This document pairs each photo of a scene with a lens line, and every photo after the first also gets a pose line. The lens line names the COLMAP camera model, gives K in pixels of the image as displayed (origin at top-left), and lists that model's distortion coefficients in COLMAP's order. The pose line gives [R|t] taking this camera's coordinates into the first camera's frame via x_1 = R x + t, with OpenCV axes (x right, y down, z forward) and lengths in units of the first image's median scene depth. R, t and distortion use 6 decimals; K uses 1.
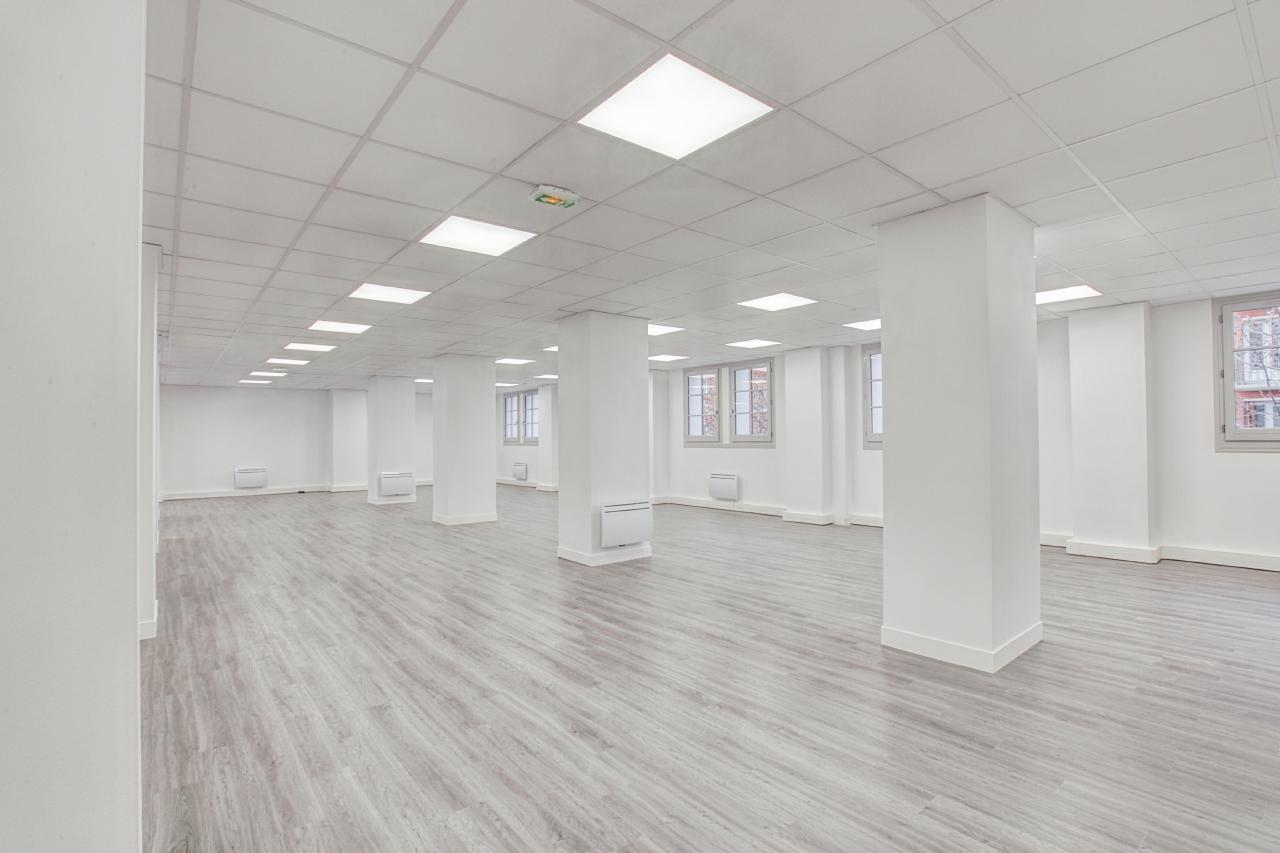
lens RADIAL K [[573.0, 0, 637.0], [0, 573.0, 434.1], [0, 0, 1]] dist [-0.001311, 0.000294]
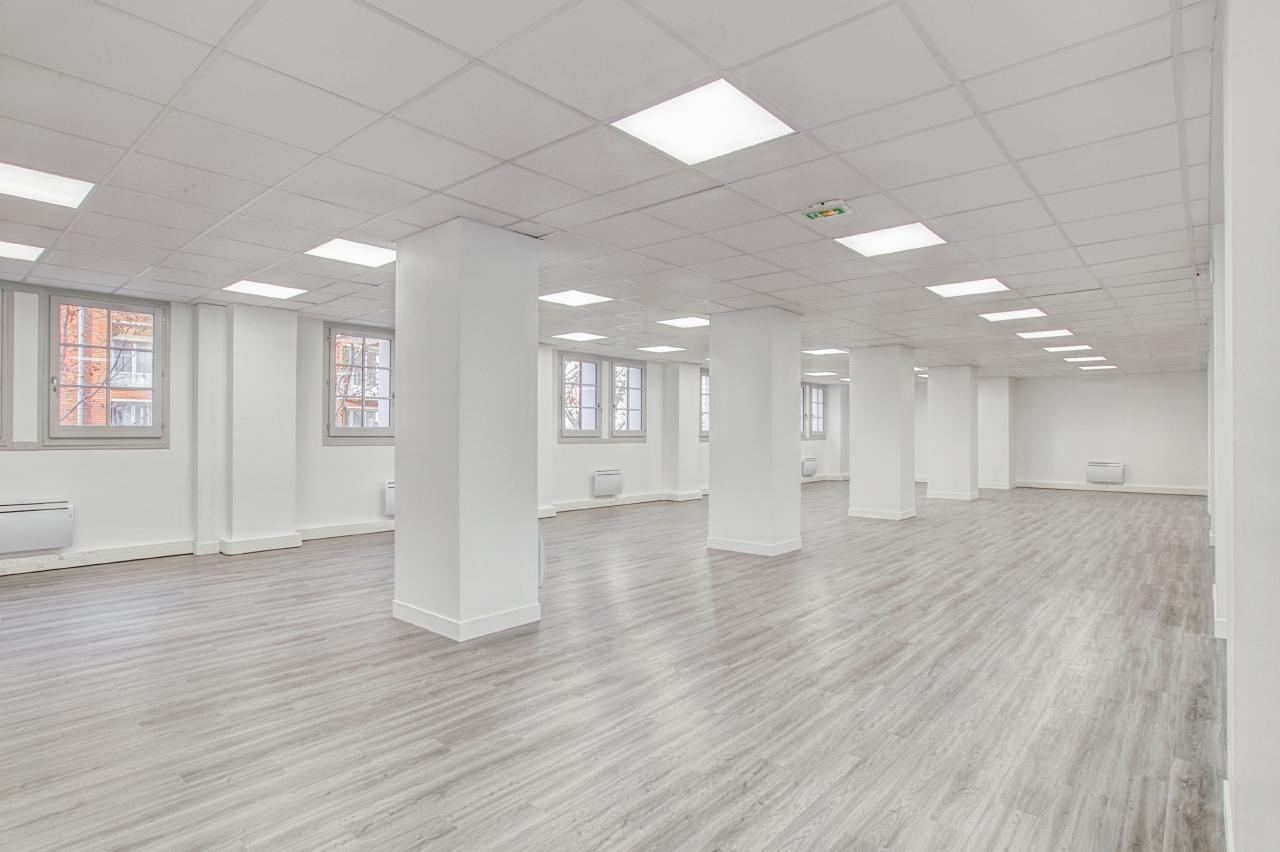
lens RADIAL K [[667.5, 0, 638.3], [0, 667.5, 426.8], [0, 0, 1]] dist [-0.061594, 0.035755]
pose [[-0.148268, 0.017062, 0.988800, -1.078787], [-0.010552, 0.999767, -0.018833, 0.018962], [-0.988891, -0.013226, -0.148053, 1.231474]]
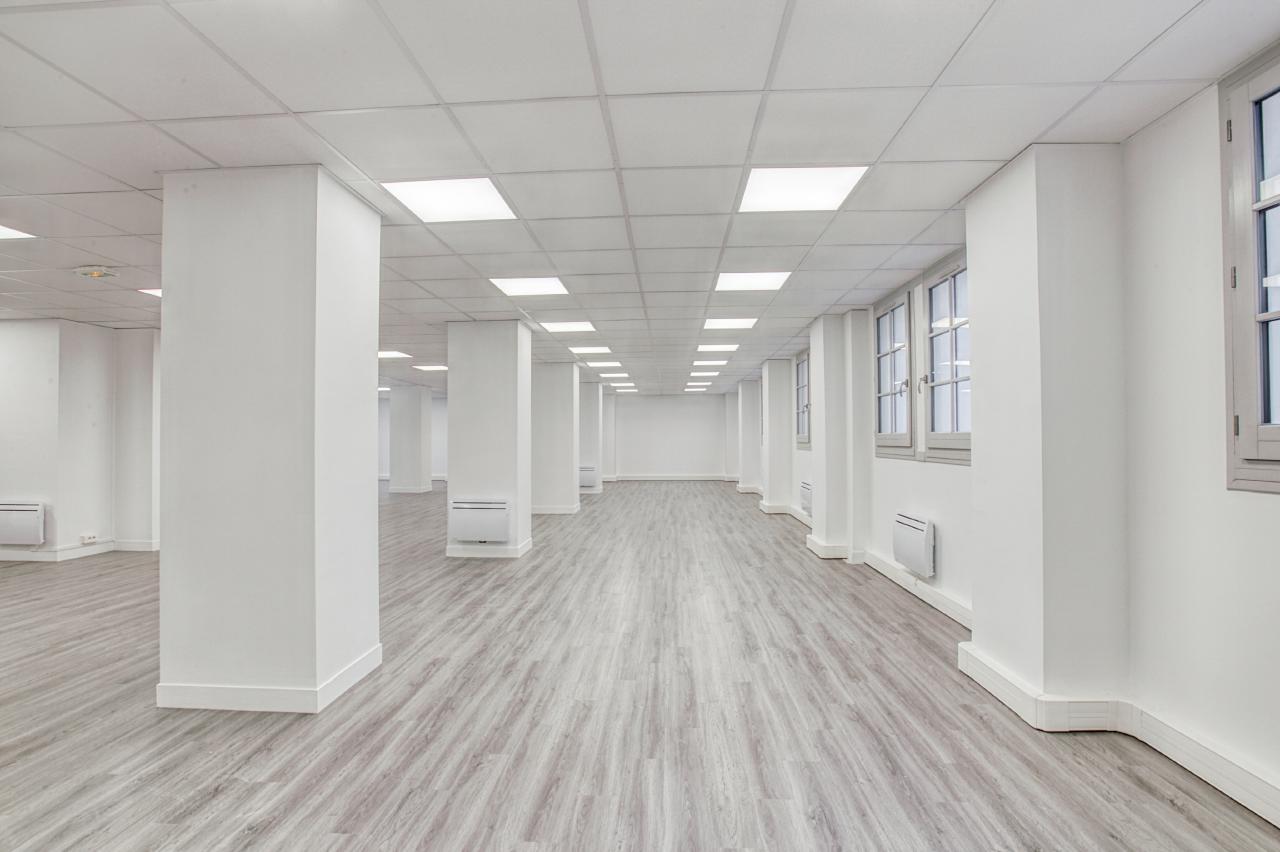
lens RADIAL K [[573.0, 0, 637.0], [0, 573.0, 433.6], [0, 0, 1]] dist [-0.001311, 0.000294]
pose [[0.723880, -0.001427, -0.689925, 1.157310], [0.002123, 0.999998, 0.000159, -0.002874], [0.689923, -0.001579, 0.723881, 0.568505]]
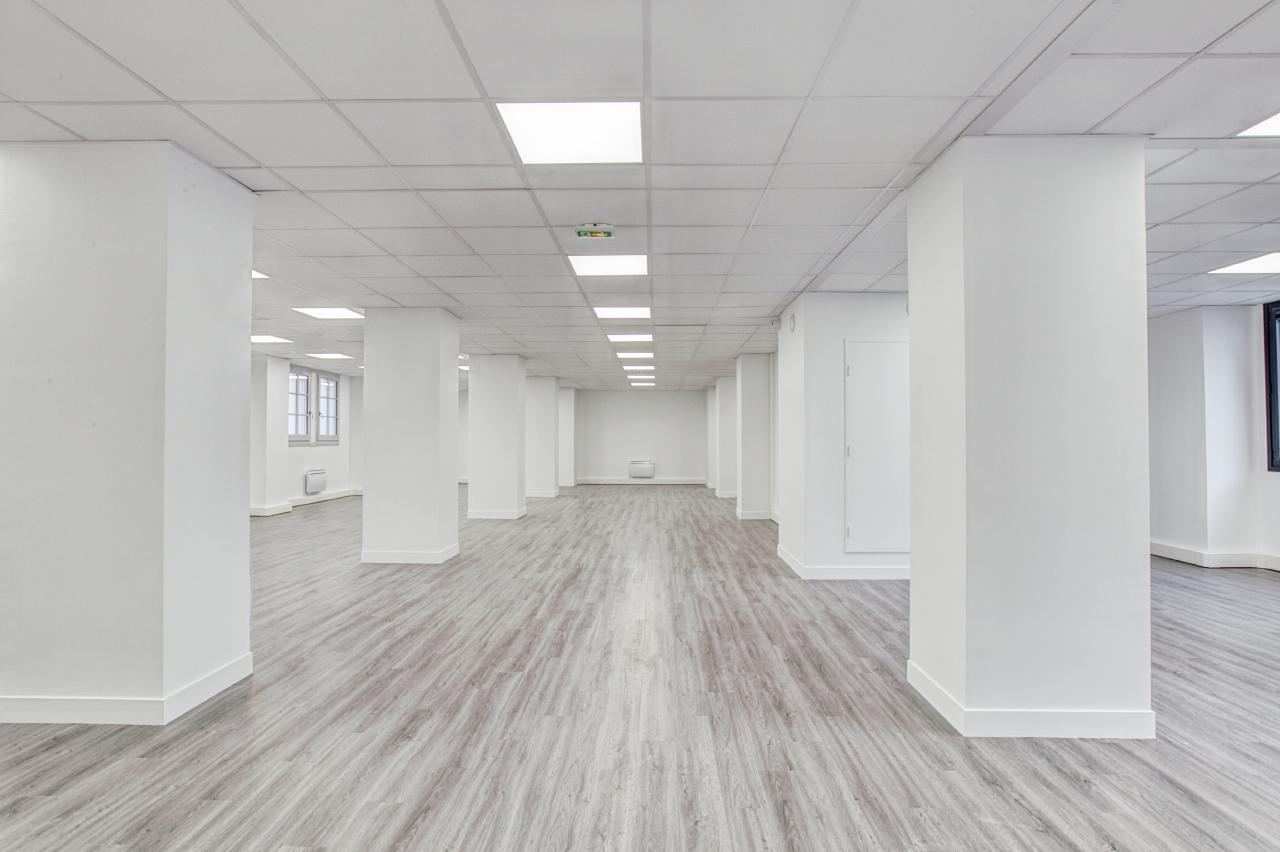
lens RADIAL K [[667.5, 0, 638.3], [0, 667.5, 426.8], [0, 0, 1]] dist [-0.061594, 0.035755]
pose [[-0.752835, 0.018002, 0.657963, -0.962912], [-0.001676, 0.999570, -0.029266, 0.020273], [-0.658207, -0.023136, -0.752482, 1.451094]]
